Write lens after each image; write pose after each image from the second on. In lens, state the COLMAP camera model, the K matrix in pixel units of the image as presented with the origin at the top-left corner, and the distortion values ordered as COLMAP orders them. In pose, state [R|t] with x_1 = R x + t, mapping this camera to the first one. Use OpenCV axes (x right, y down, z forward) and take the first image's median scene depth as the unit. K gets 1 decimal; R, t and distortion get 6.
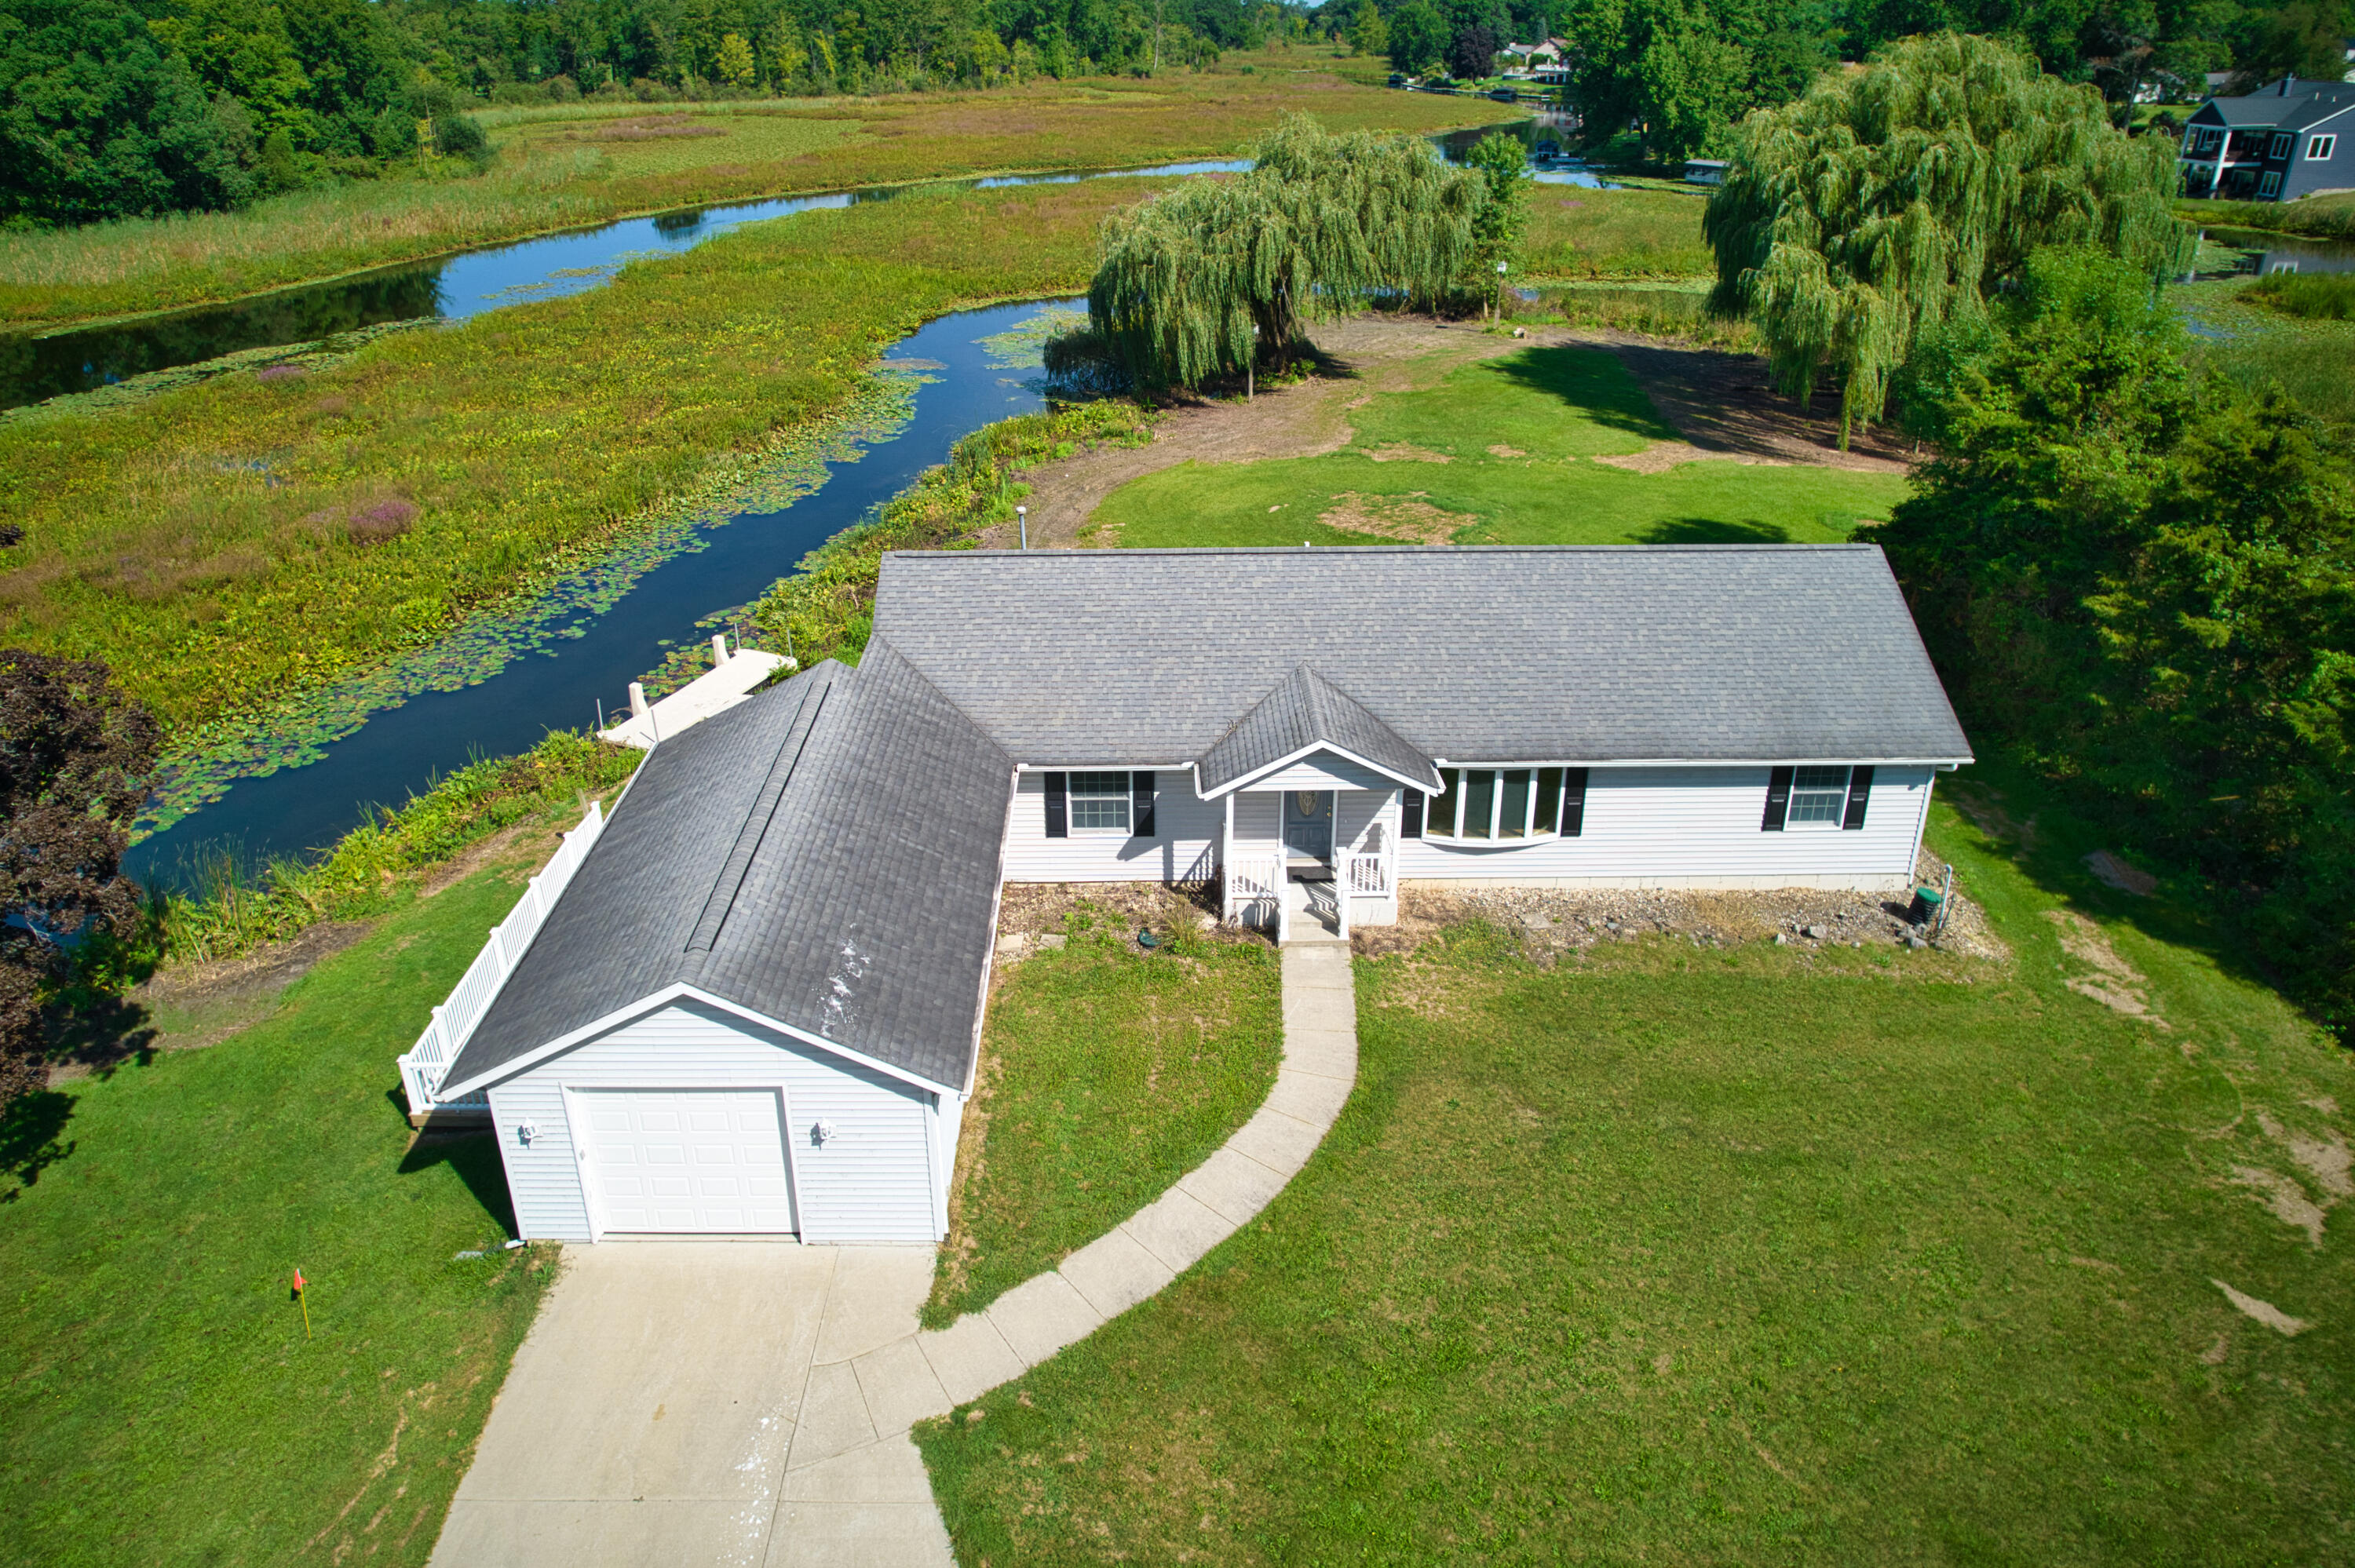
lens RADIAL K [[1516.3, 0, 1168.9], [0, 1516.3, 784.2], [0, 0, 1]] dist [-0.041827, 0.037503]
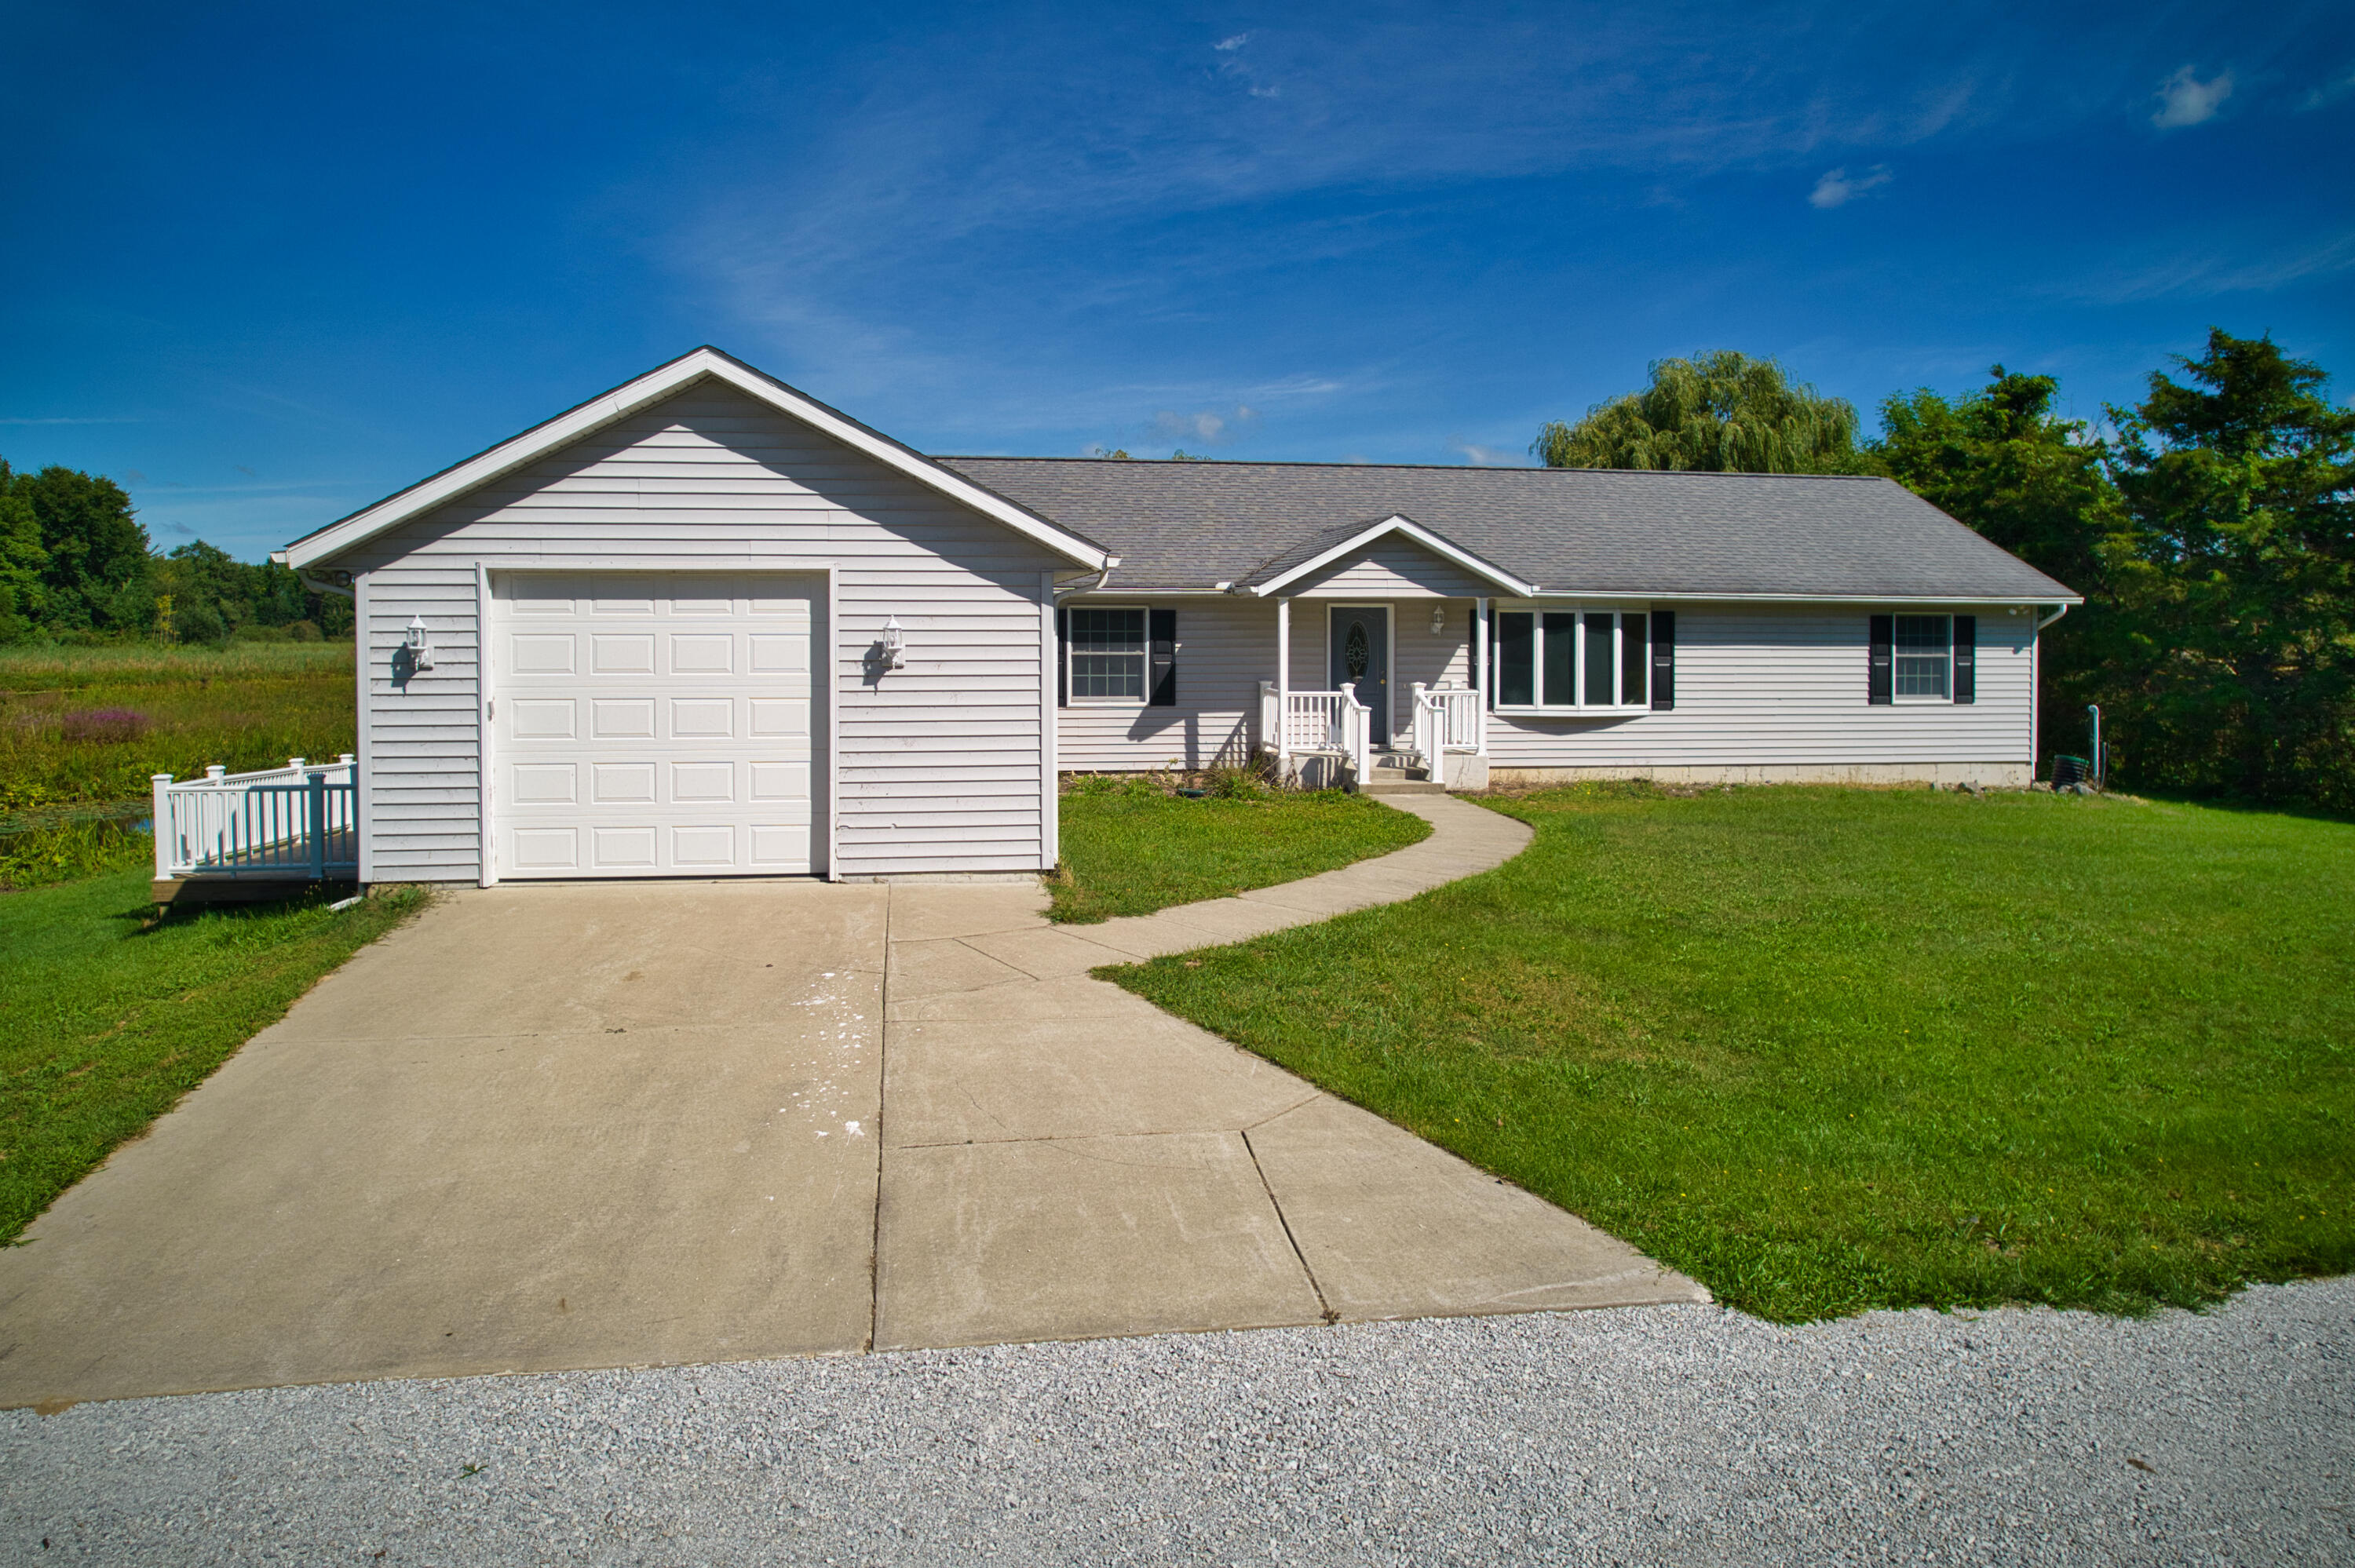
lens RADIAL K [[1559.7, 0, 1118.1], [0, 1559.7, 786.5], [0, 0, 1]] dist [-0.063967, 0.067181]
pose [[0.989353, -0.006111, 0.145406, -0.158017], [0.061164, 0.924058, -0.377327, 0.379529], [-0.132058, 0.382204, 0.914593, 0.271089]]
